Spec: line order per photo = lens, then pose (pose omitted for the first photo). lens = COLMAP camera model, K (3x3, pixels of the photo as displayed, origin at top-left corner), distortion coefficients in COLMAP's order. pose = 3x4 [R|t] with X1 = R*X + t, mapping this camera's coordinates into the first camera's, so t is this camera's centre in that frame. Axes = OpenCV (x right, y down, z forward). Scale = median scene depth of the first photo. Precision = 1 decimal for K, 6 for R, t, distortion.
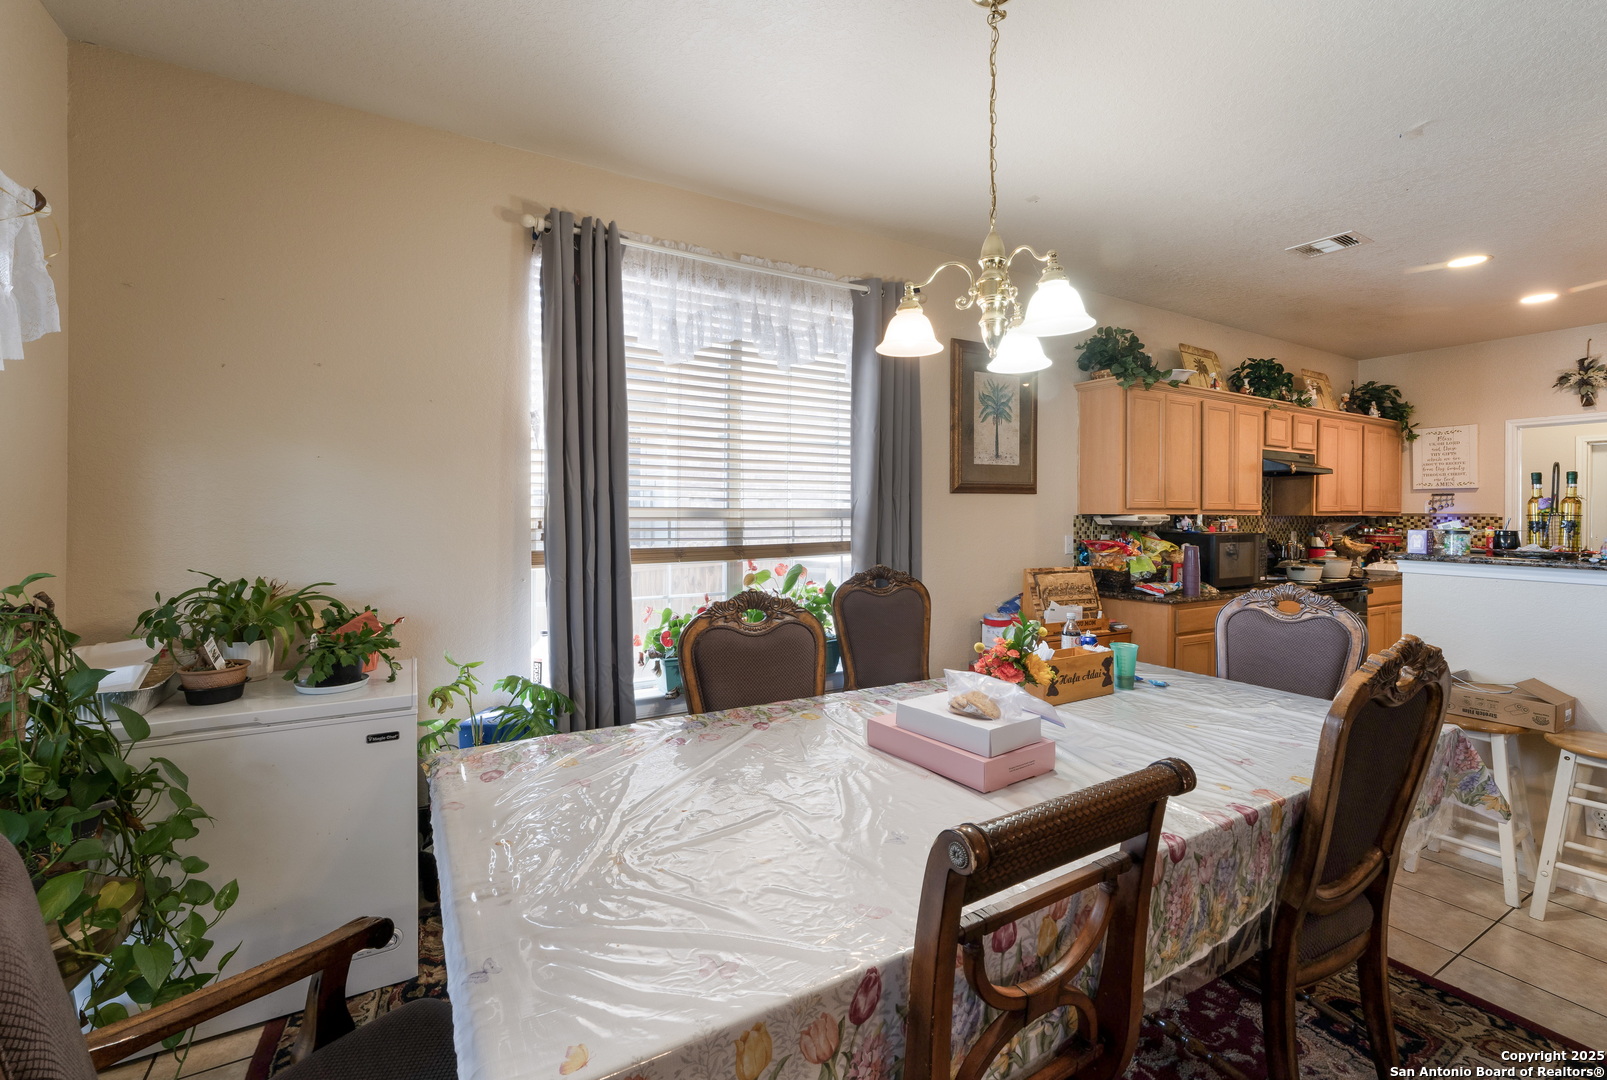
lens RADIAL K [[680.7, 0, 802.4], [0, 680.7, 513.1], [0, 0, 1]] dist [-0.001681, -0.000367]
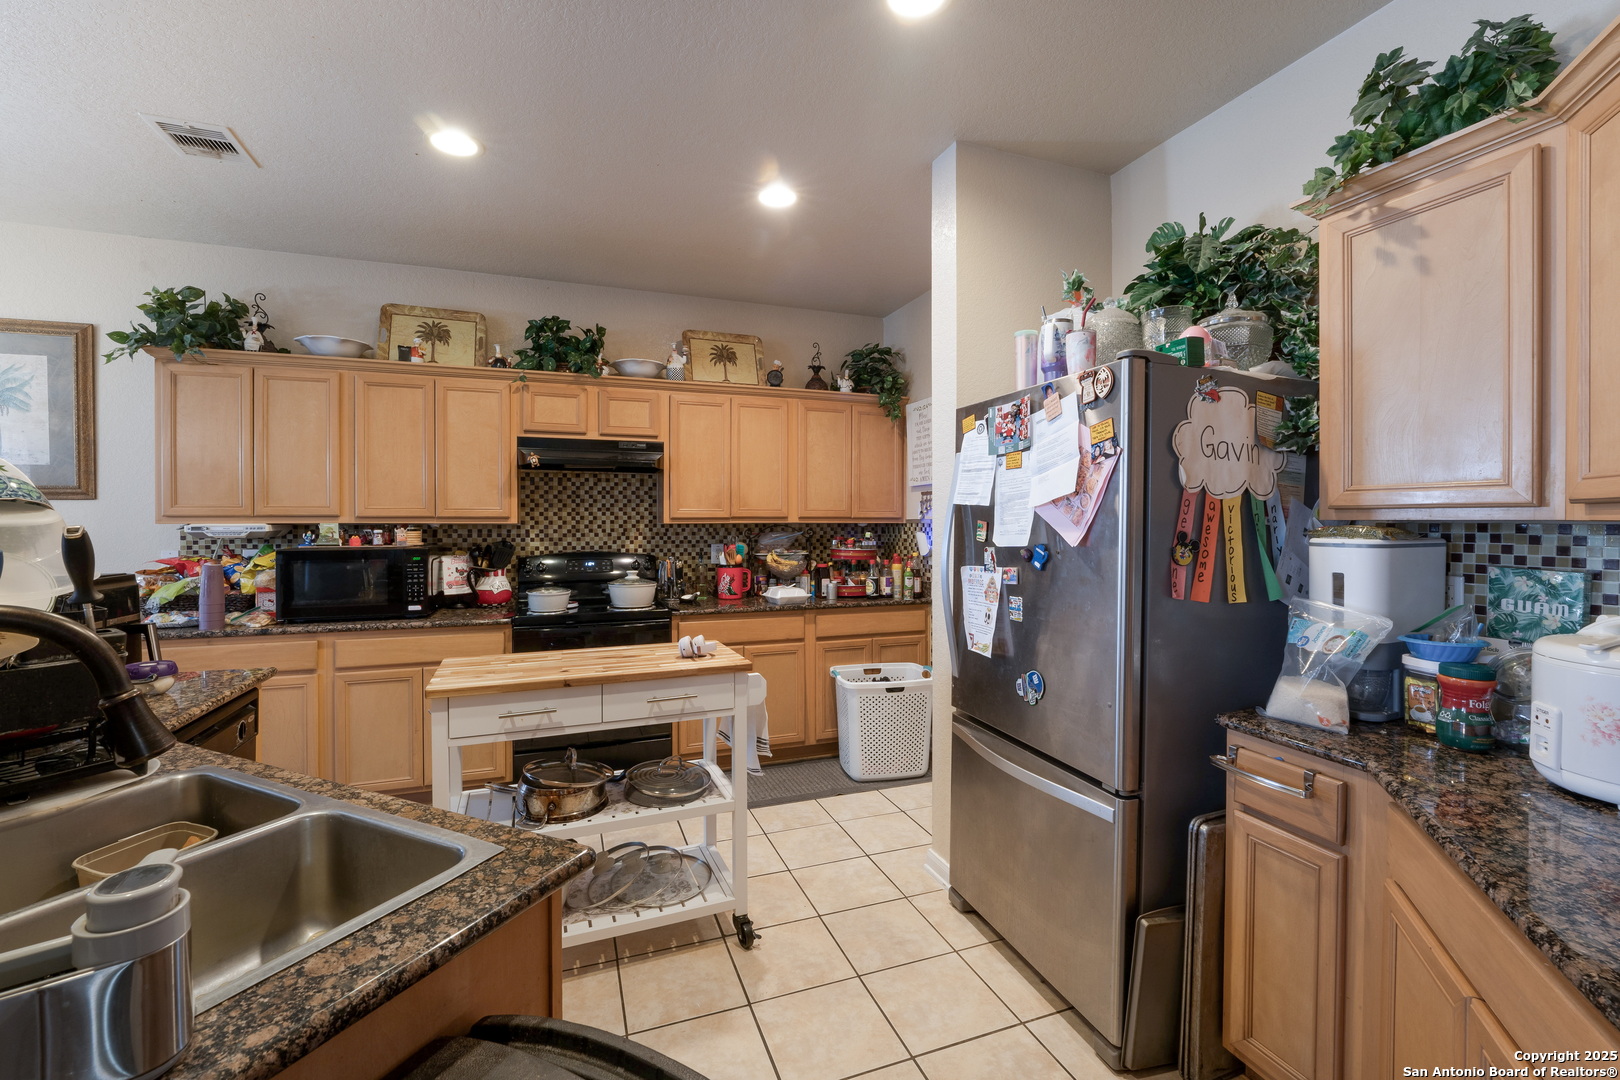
lens RADIAL K [[683.5, 0, 810.0], [0, 683.5, 540.0], [0, 0, 1]] dist [-0.011738, 0.000177]
pose [[0.984205, -0.000744, -0.177029, 0.997697], [0.005489, 0.999639, 0.026314, 0.003102], [0.176946, -0.026870, 0.983854, 0.256498]]
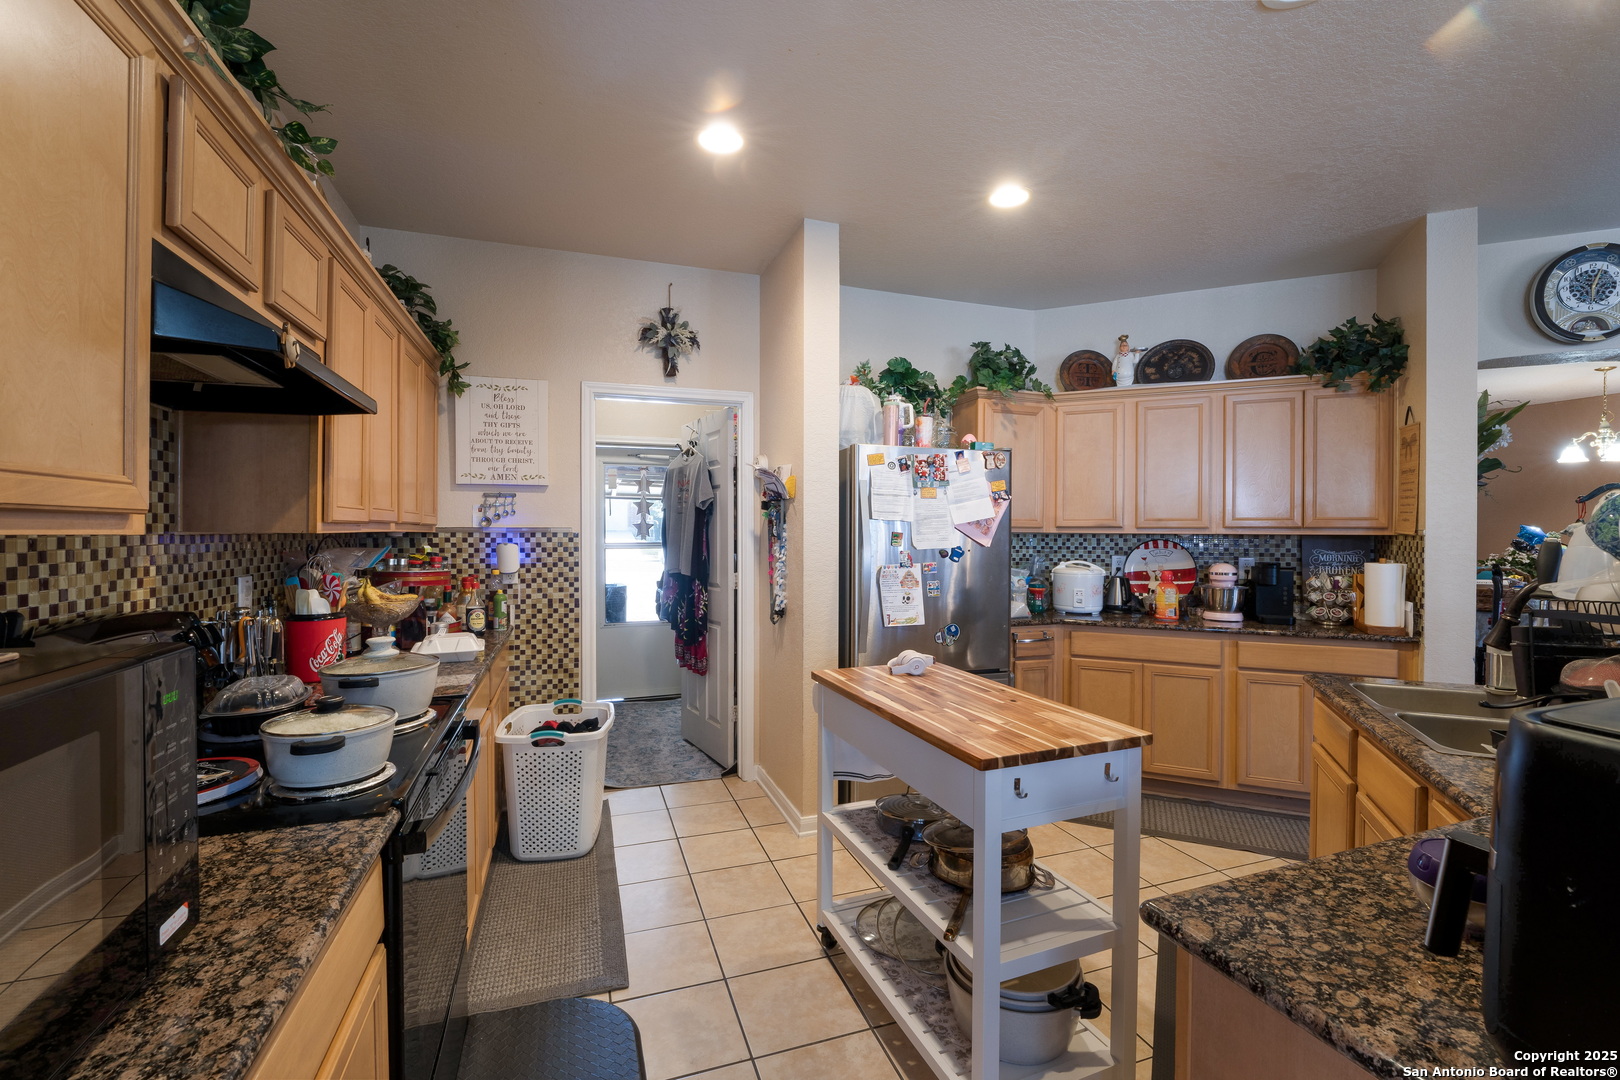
lens RADIAL K [[683.5, 0, 810.0], [0, 683.5, 540.0], [0, 0, 1]] dist [-0.011738, 0.000177]
pose [[0.194429, -0.015633, 0.980792, 0.435081], [-0.004081, 0.999851, 0.016745, 0.000346], [-0.980908, -0.007259, 0.194337, 0.645742]]
